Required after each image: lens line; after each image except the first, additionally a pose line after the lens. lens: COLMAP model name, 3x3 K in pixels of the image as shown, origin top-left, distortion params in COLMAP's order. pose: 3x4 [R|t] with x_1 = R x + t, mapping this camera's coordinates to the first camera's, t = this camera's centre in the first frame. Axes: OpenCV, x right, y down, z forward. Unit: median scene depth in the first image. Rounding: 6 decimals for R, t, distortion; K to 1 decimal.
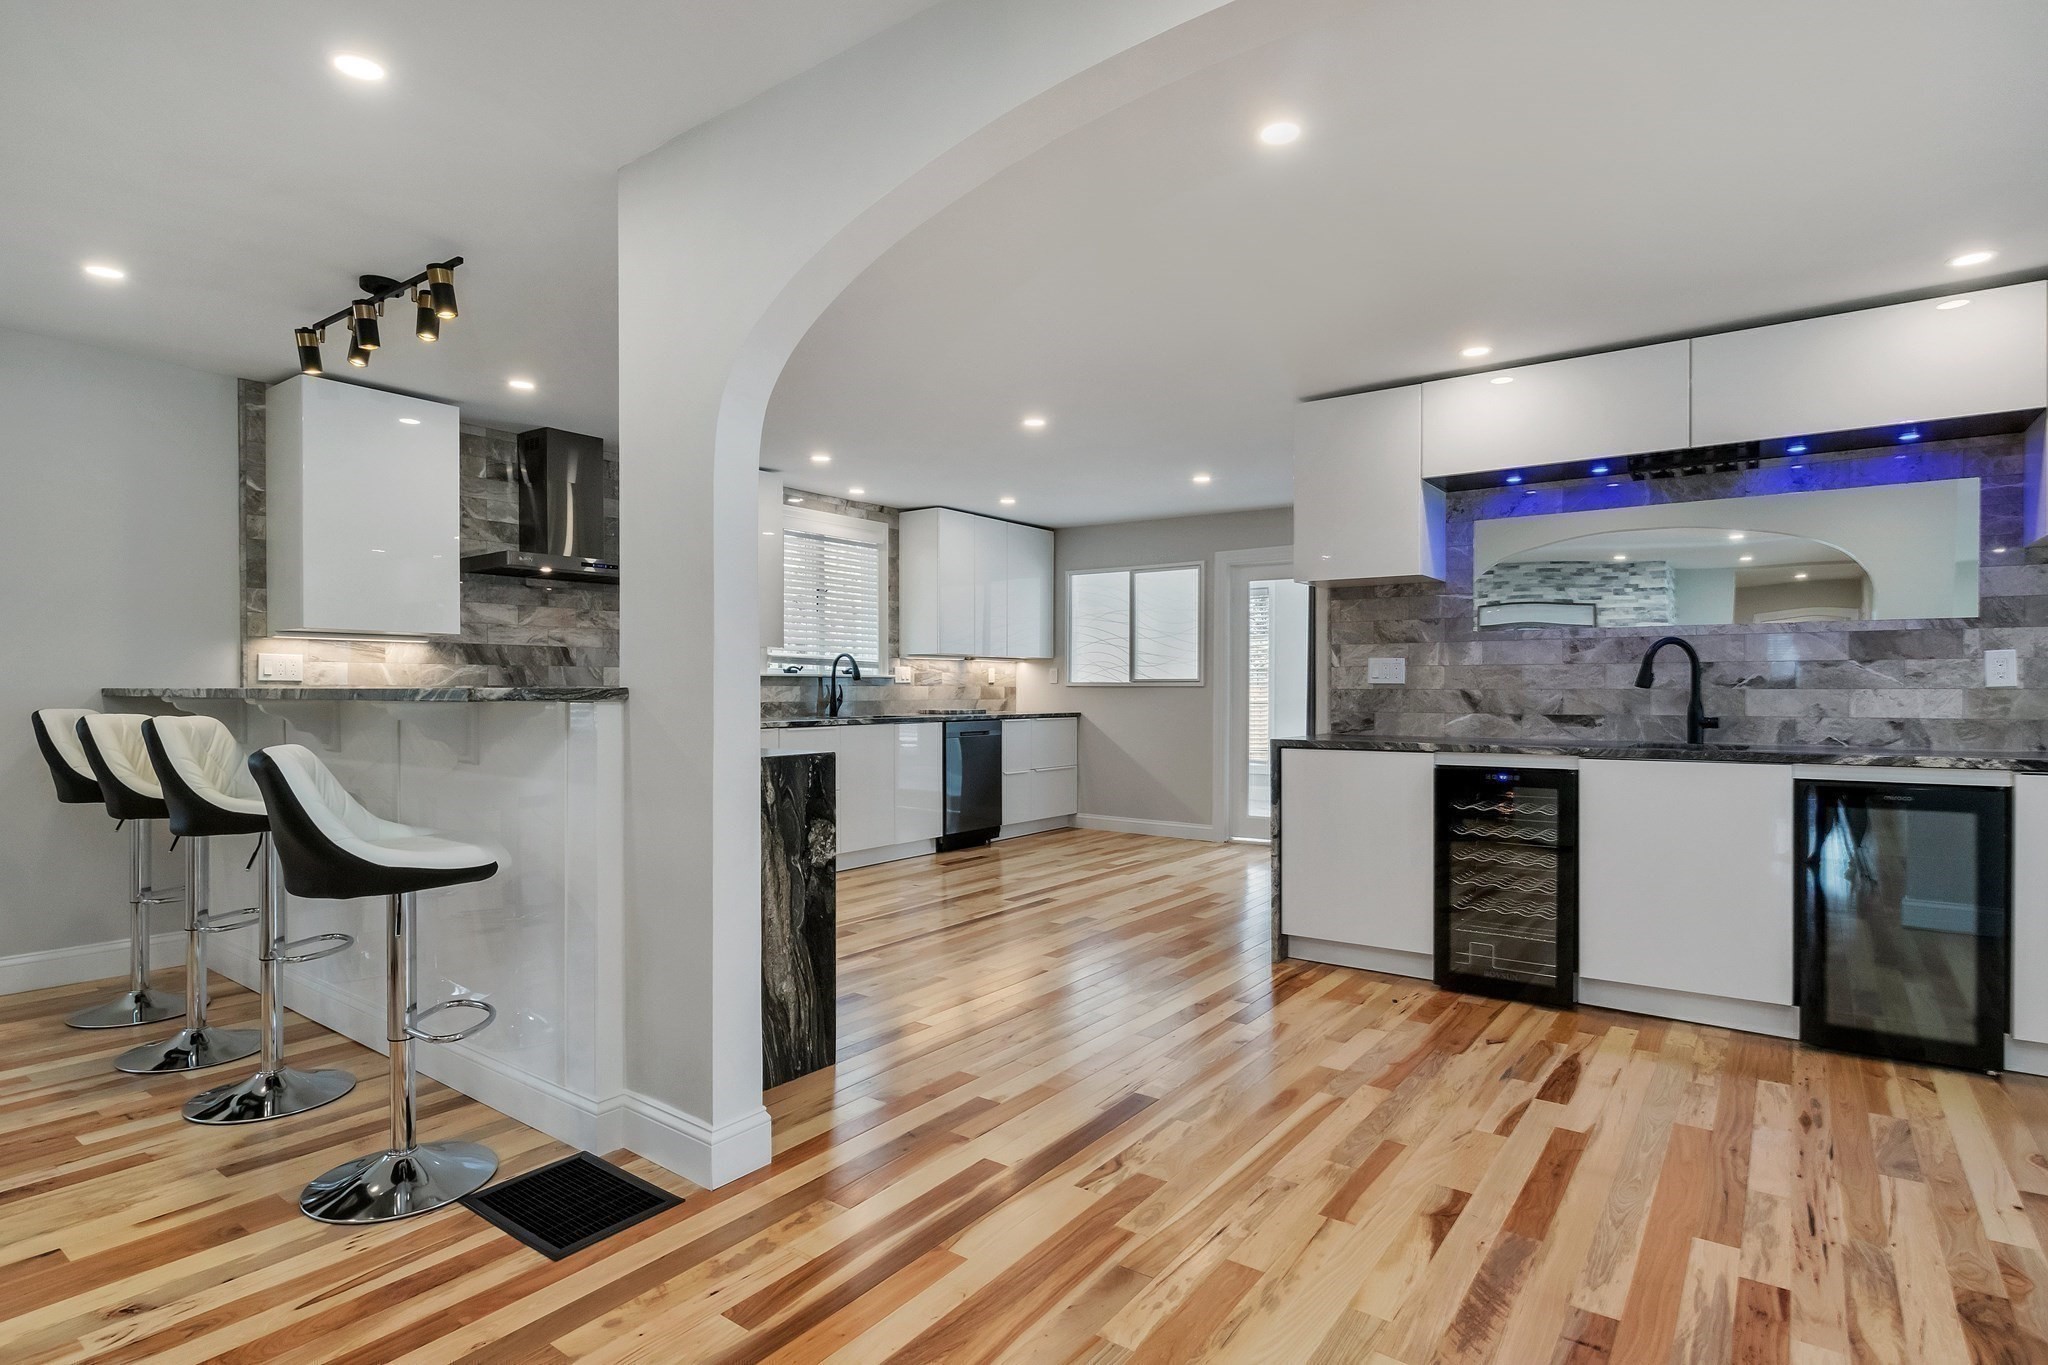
lens RADIAL K [[1050.9, 0, 1024.0], [0, 1050.9, 682.5], [0, 0, 1]] dist [-0.002824, -0.000282]
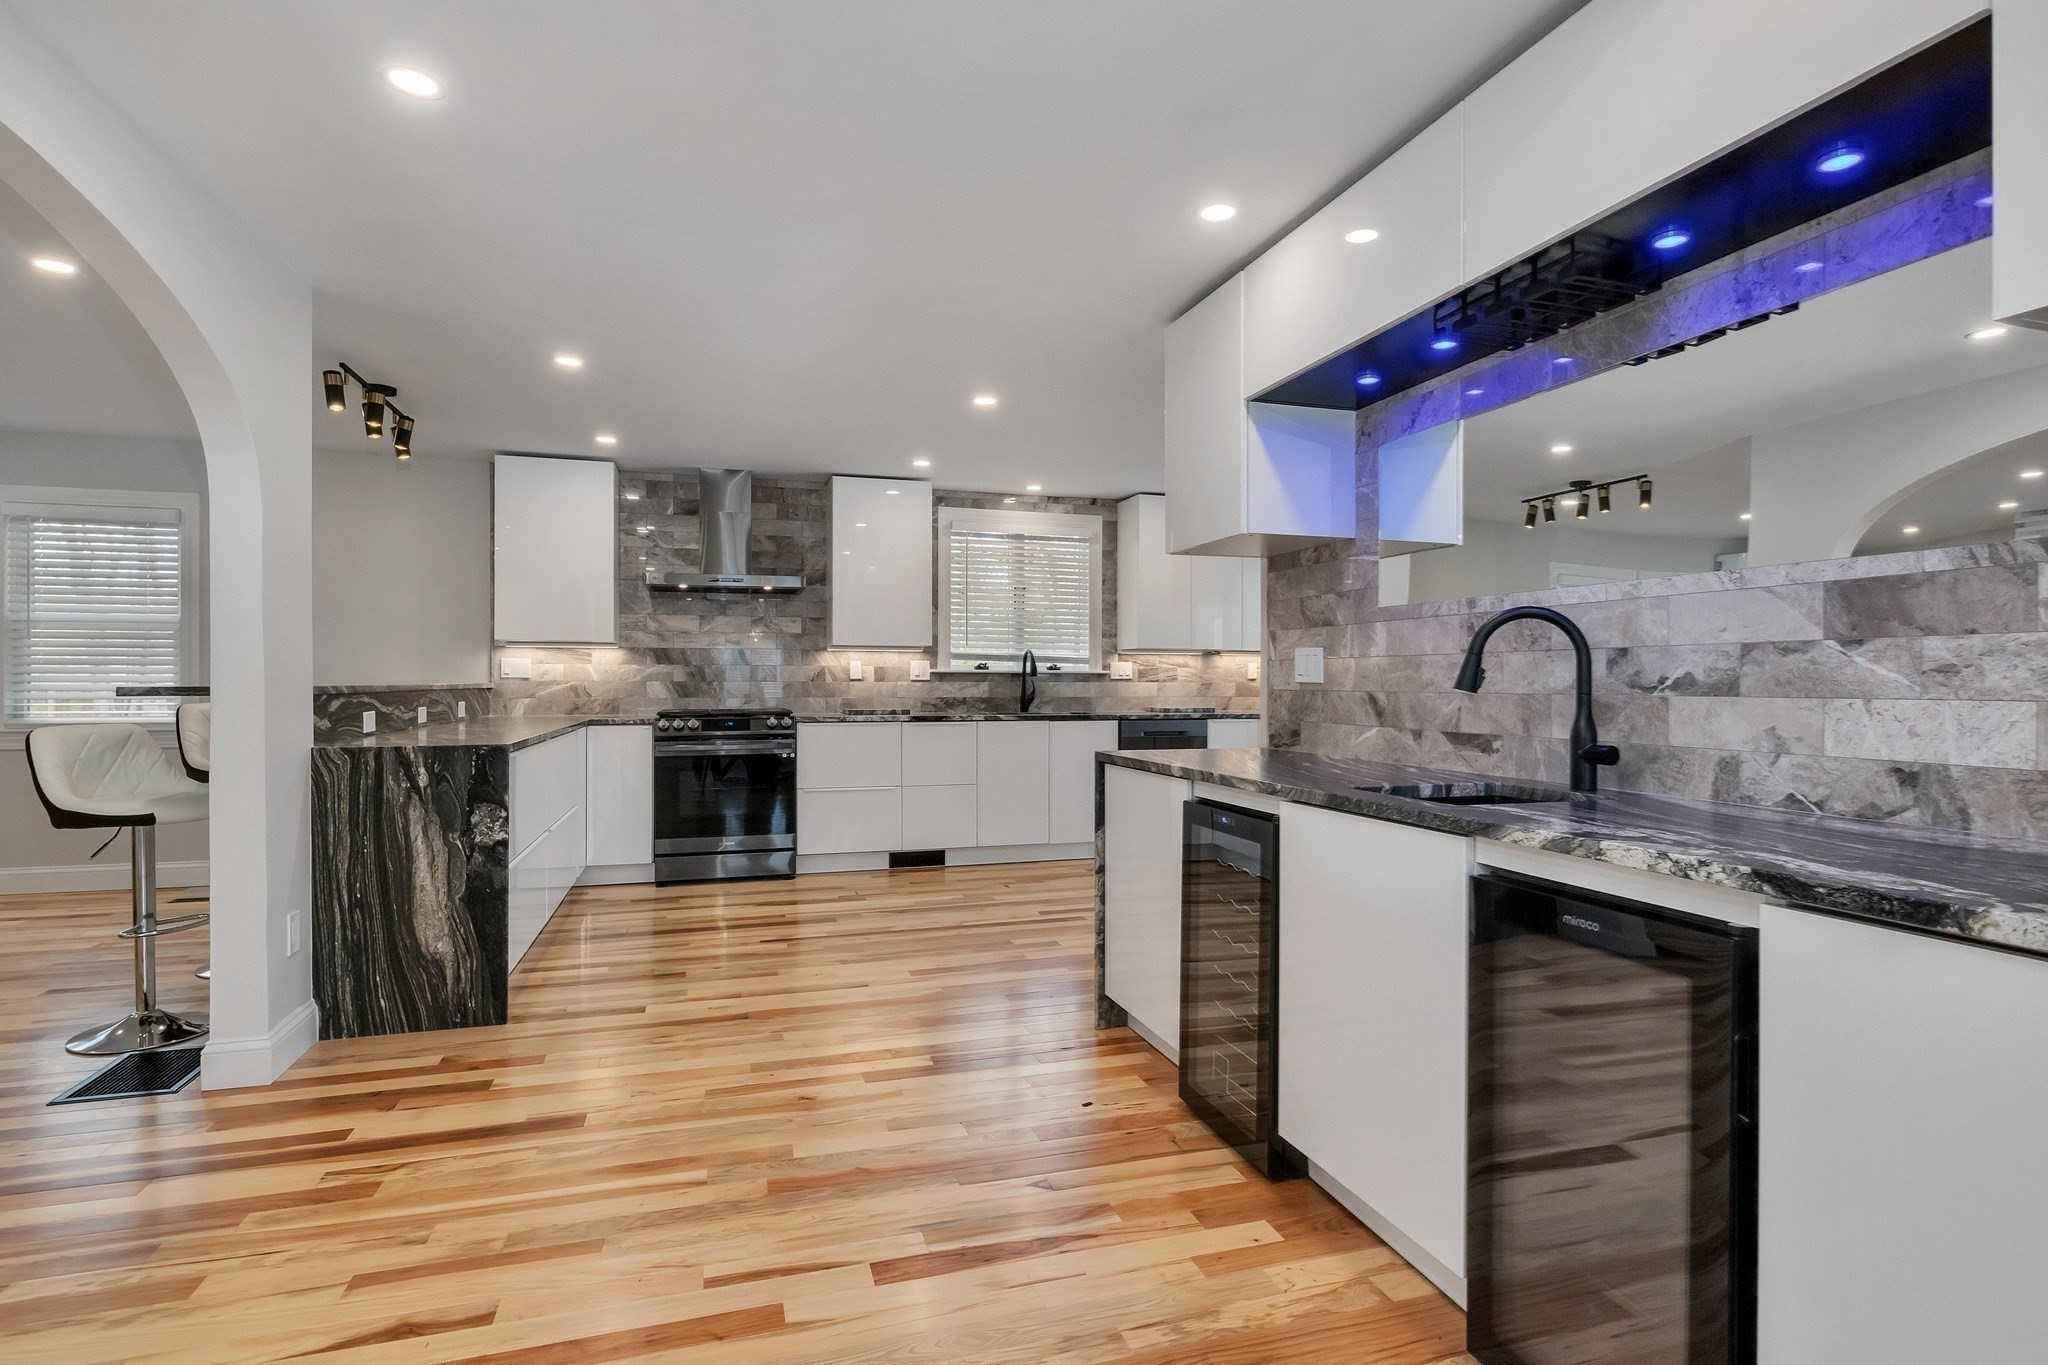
lens RADIAL K [[1024.7, 0, 1029.5], [0, 1024.7, 678.2], [0, 0, 1]] dist [-0.004461, -0.001729]
pose [[0.803840, 0.000798, -0.594846, 0.546154], [0.000419, 0.999998, 0.001907, -0.003150], [0.594846, -0.001782, 0.803838, 0.276990]]
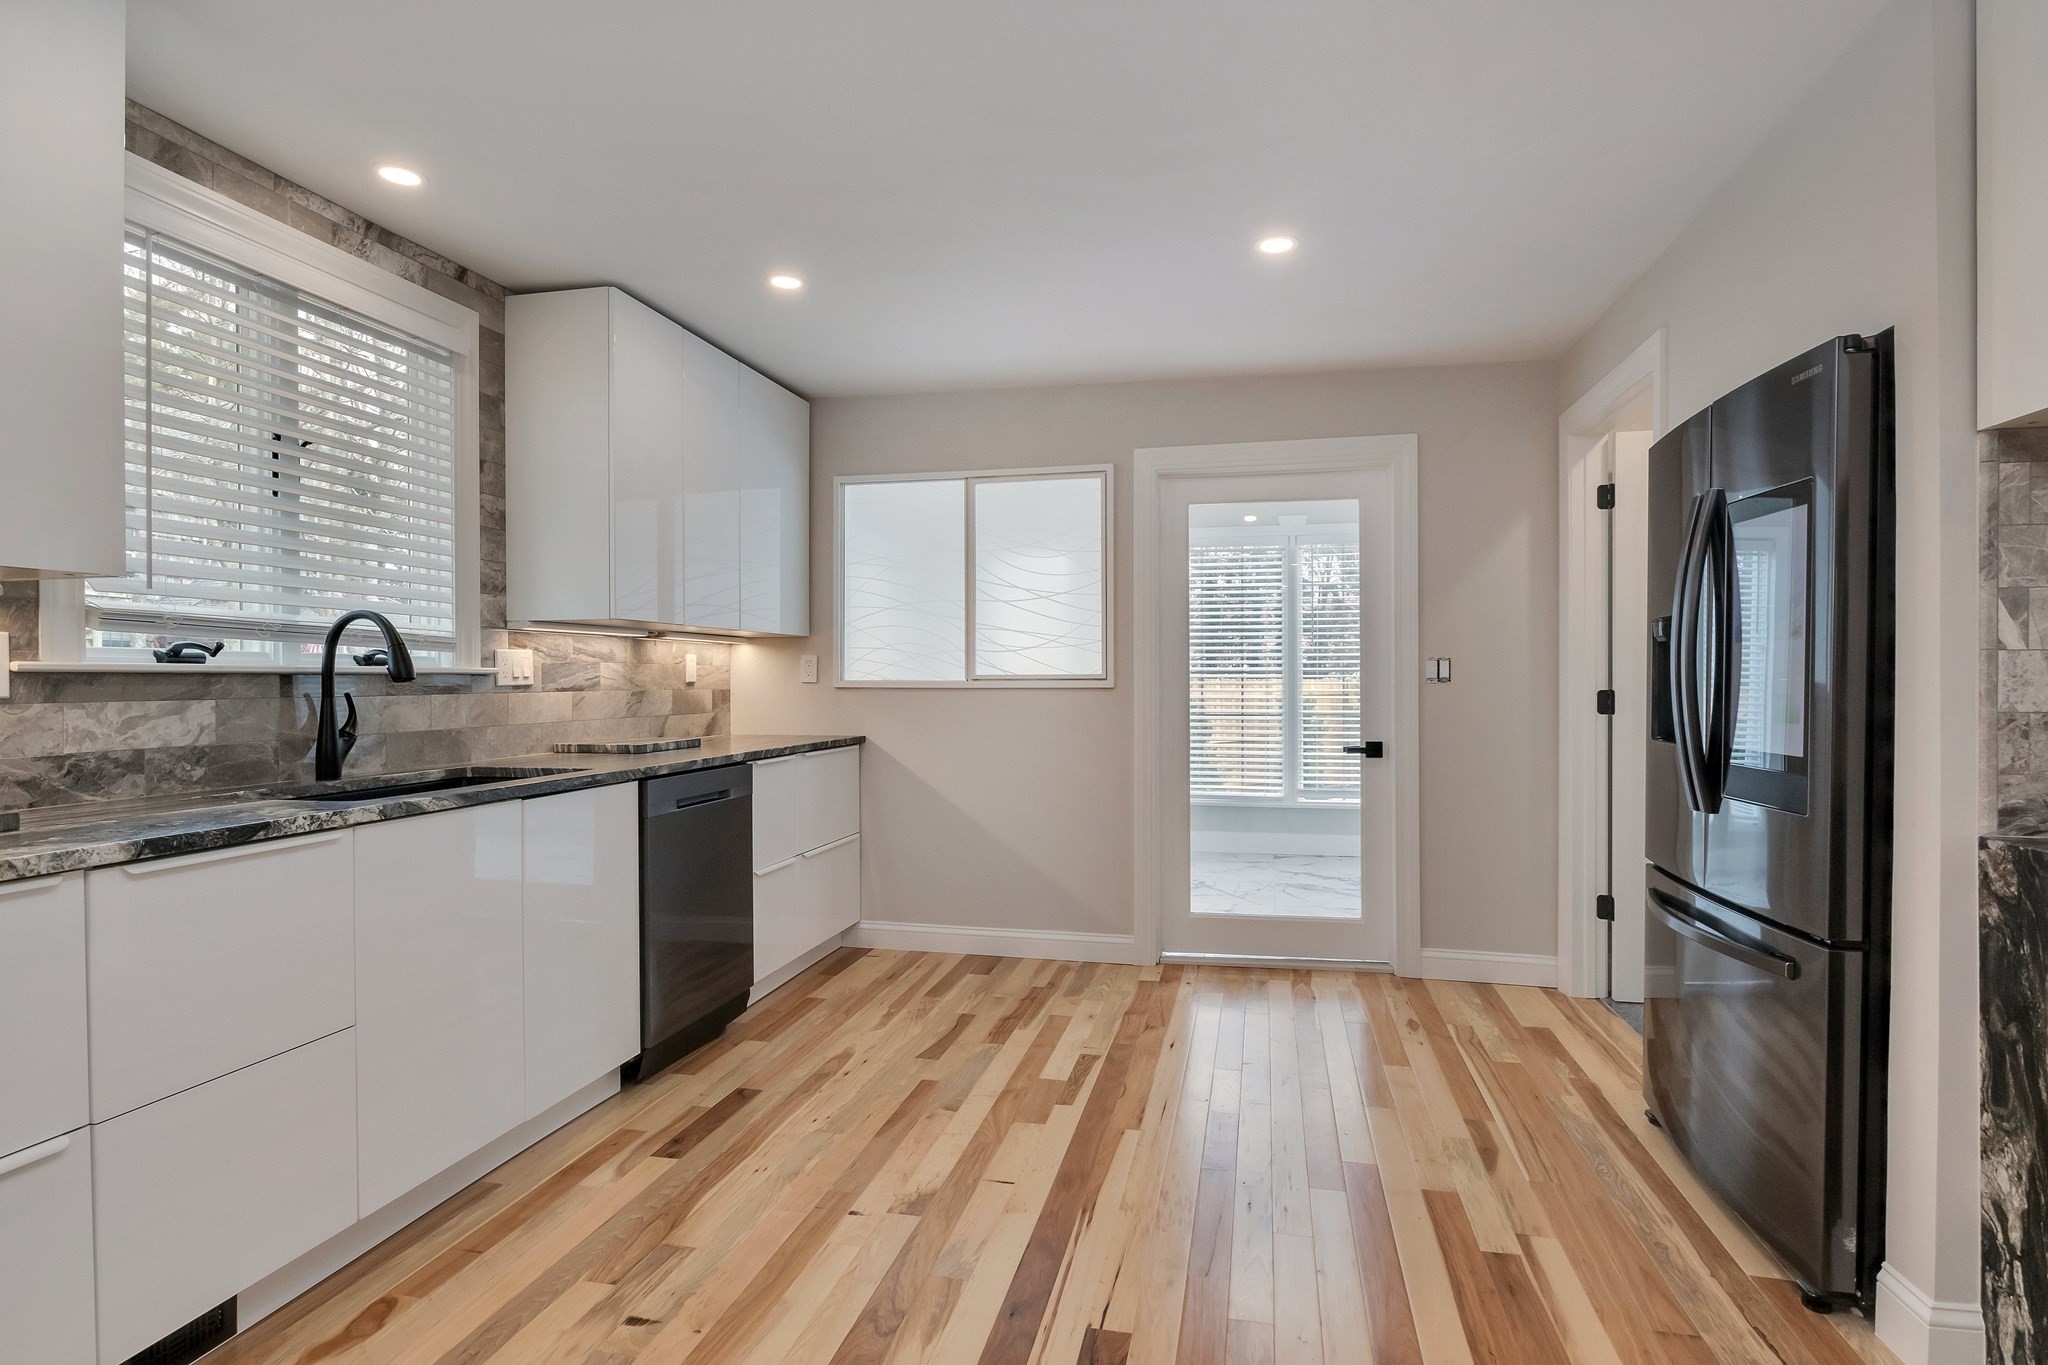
lens RADIAL K [[1024.7, 0, 1029.5], [0, 1024.7, 678.2], [0, 0, 1]] dist [-0.004461, -0.001729]
pose [[0.912257, -0.004111, 0.409597, -0.136373], [0.001847, 0.999981, 0.005925, -0.007062], [-0.409613, -0.004648, 0.912248, 0.753569]]
